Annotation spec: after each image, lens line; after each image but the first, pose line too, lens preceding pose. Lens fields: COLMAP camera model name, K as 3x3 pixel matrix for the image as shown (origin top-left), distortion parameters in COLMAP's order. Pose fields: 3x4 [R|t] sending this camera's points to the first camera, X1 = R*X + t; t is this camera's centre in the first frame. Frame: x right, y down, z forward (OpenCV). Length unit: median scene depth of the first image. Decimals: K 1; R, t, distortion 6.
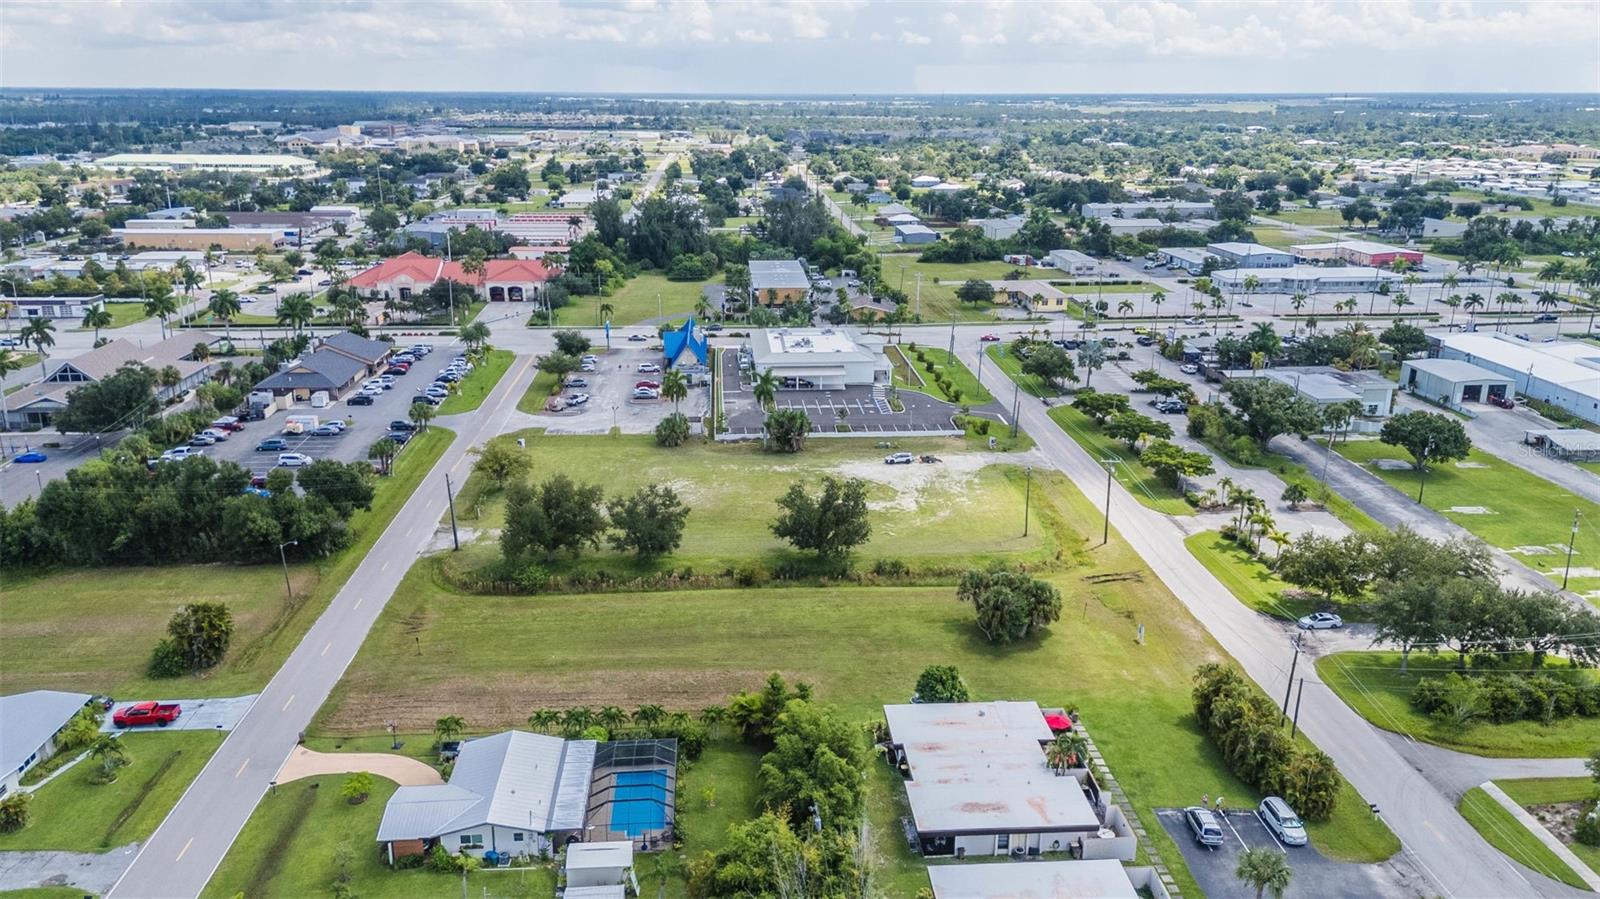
lens RADIAL K [[1172.1, 0, 800.0], [0, 1172.1, 449.5], [0, 0, 1]] dist [0.074864, -0.070800]
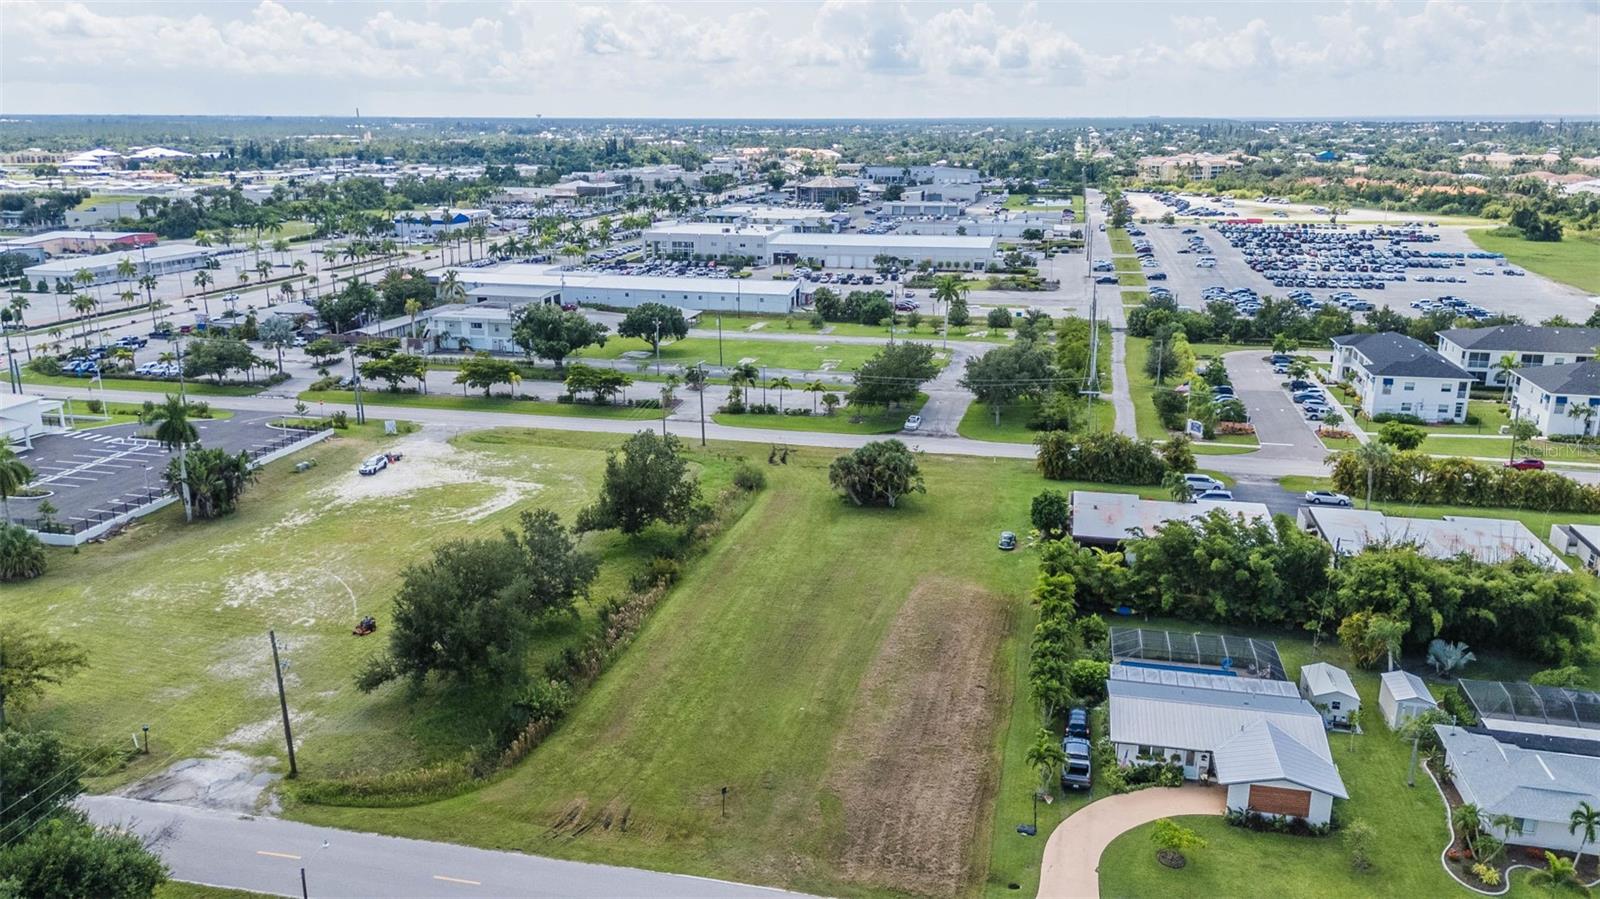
lens RADIAL K [[1172.1, 0, 800.0], [0, 1172.1, 449.5], [0, 0, 1]] dist [0.074864, -0.070800]
pose [[0.287692, -0.262996, 0.920905, -0.507975], [0.279904, 0.942663, 0.181767, -0.060422], [-0.915908, 0.205472, 0.344811, 0.455485]]
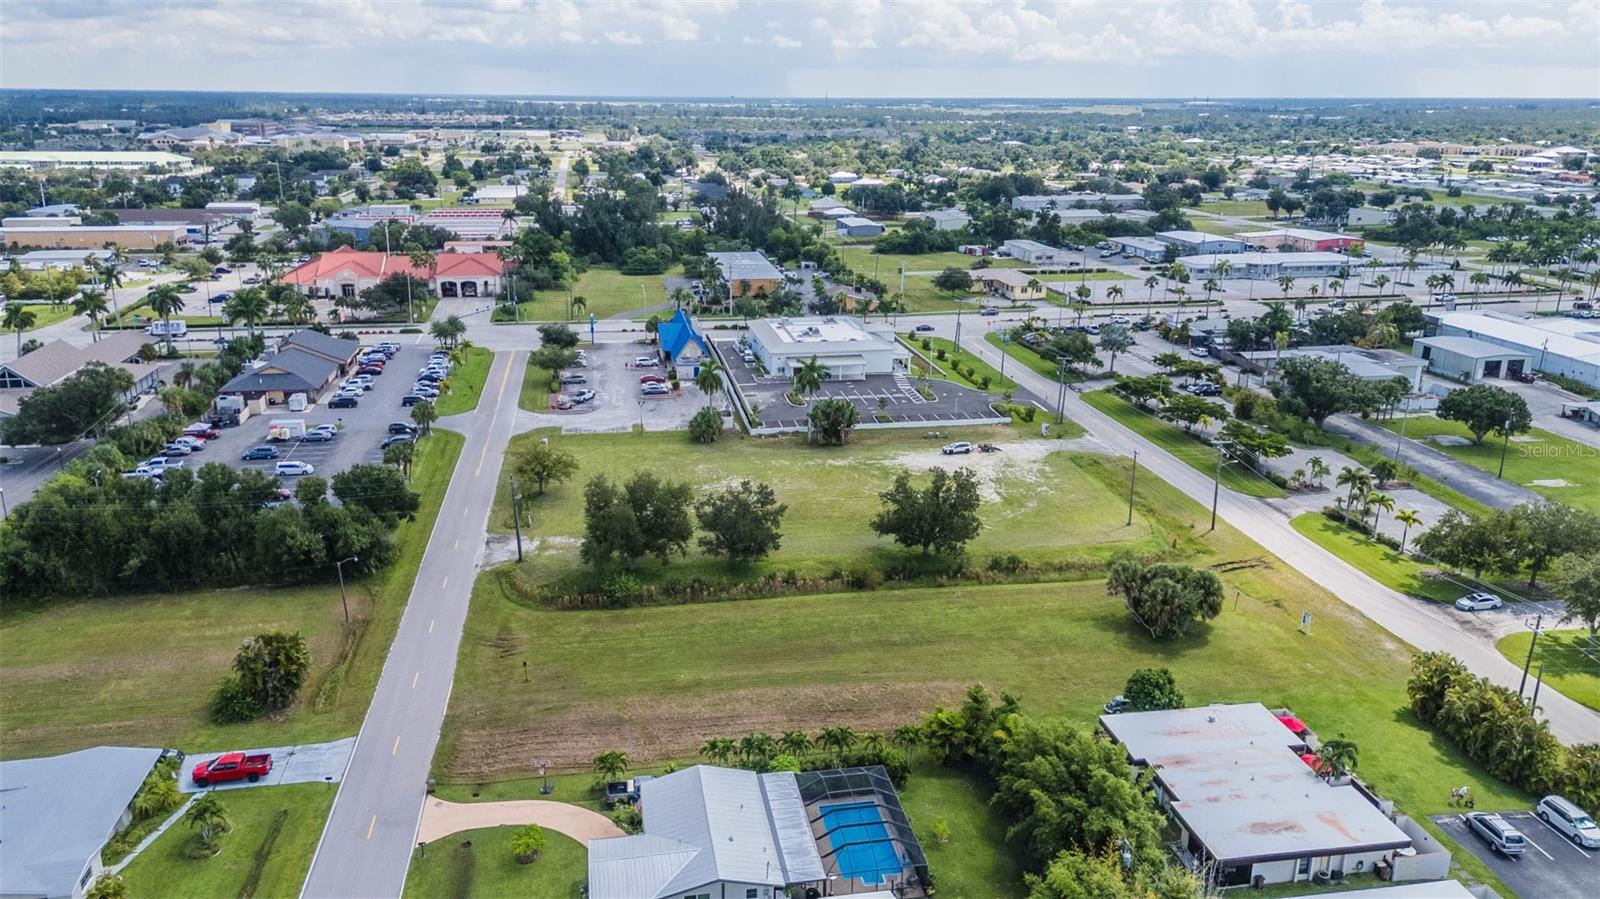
lens RADIAL K [[1172.1, 0, 800.0], [0, 1172.1, 449.5], [0, 0, 1]] dist [0.074864, -0.070800]
pose [[0.994571, -0.027743, 0.100294, -0.128138], [0.028012, 0.999607, -0.001271, 0.005942], [-0.100220, 0.004073, 0.994957, 0.071389]]
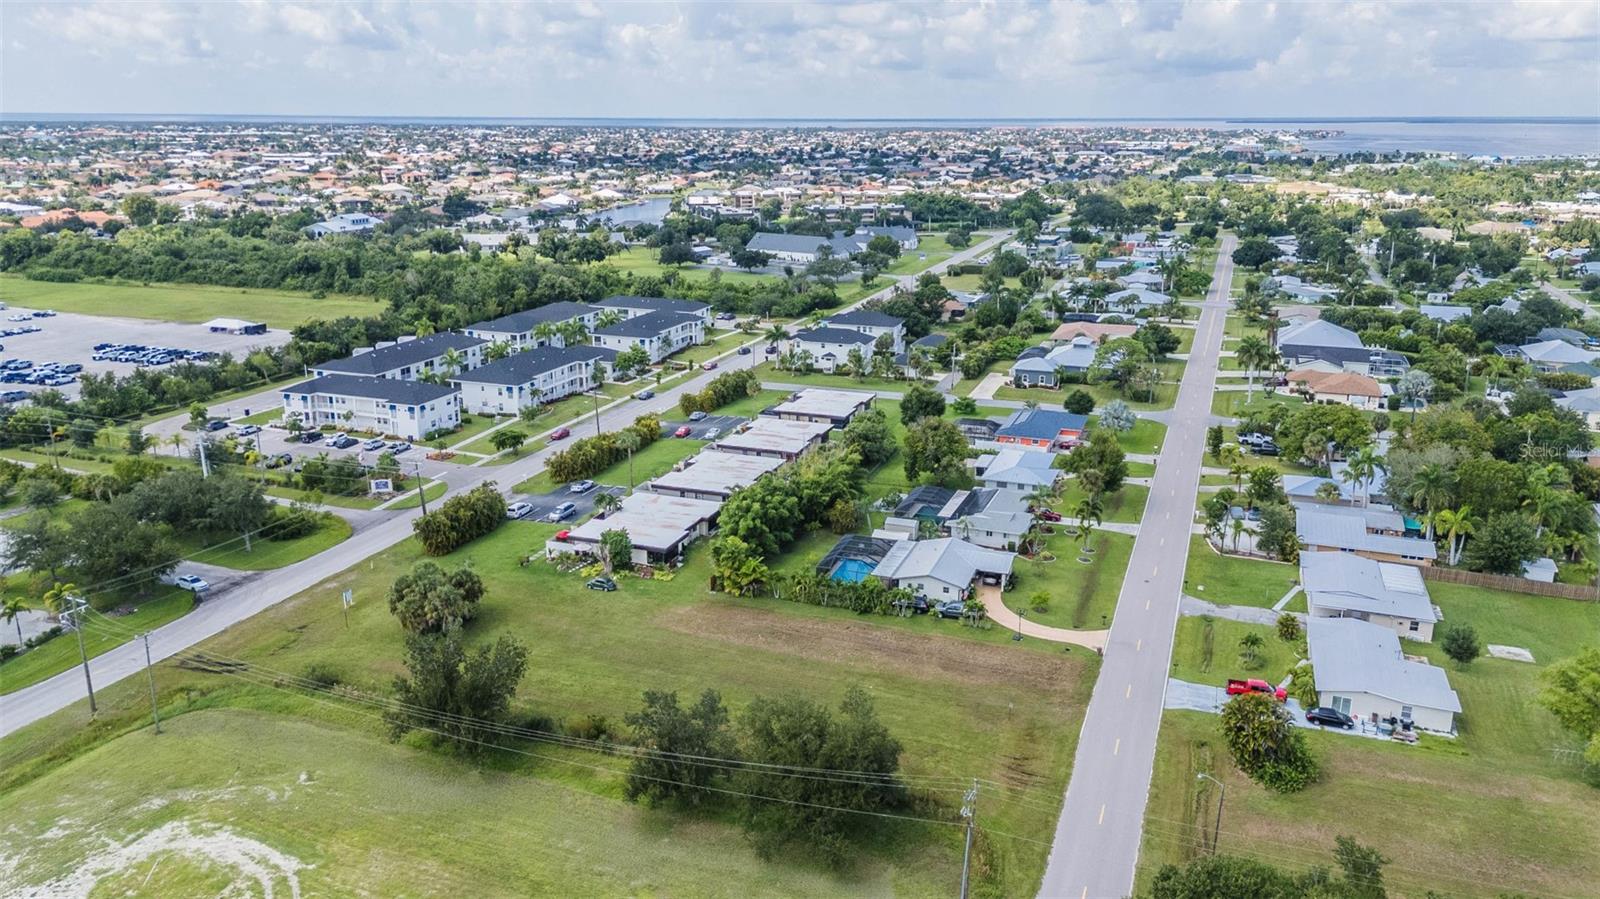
lens RADIAL K [[1161.6, 0, 800.3], [0, 1161.6, 476.4], [0, 0, 1]] dist [0.083817, -0.087740]
pose [[-0.913850, -0.123818, 0.386713, -0.311965], [0.113908, 0.835961, 0.536837, -0.297605], [-0.389747, 0.534638, -0.749839, 1.021955]]
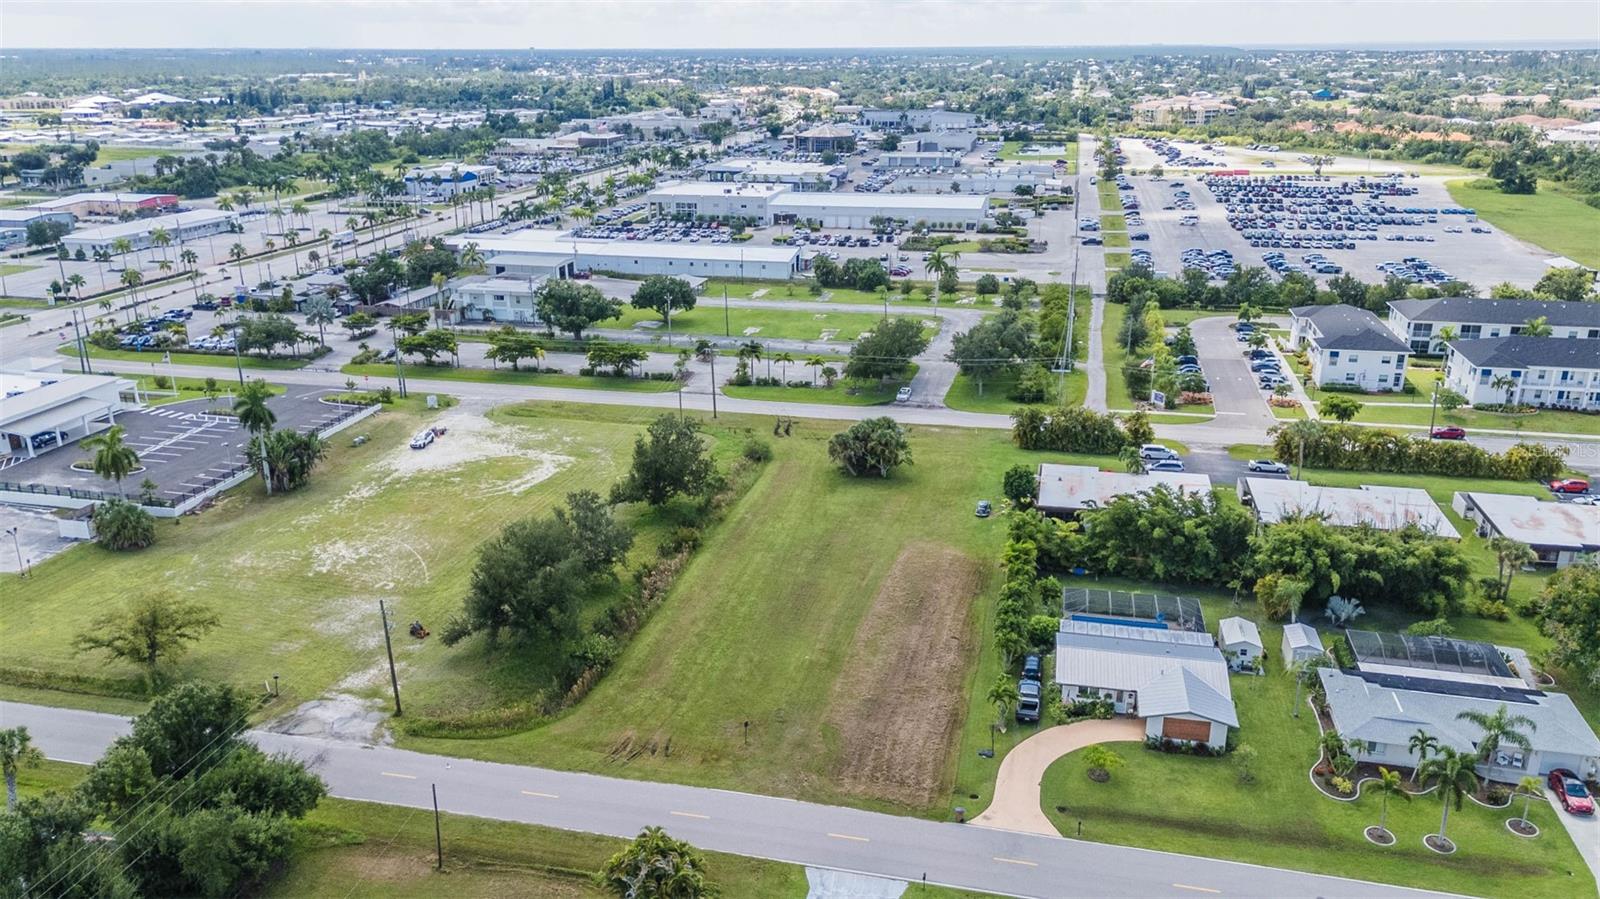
lens RADIAL K [[1172.1, 0, 800.0], [0, 1172.1, 449.5], [0, 0, 1]] dist [0.074864, -0.070800]
pose [[0.285071, -0.314342, 0.905496, -0.582060], [0.285055, 0.929755, 0.233021, -0.101684], [-0.915138, 0.191689, 0.354651, 0.422176]]
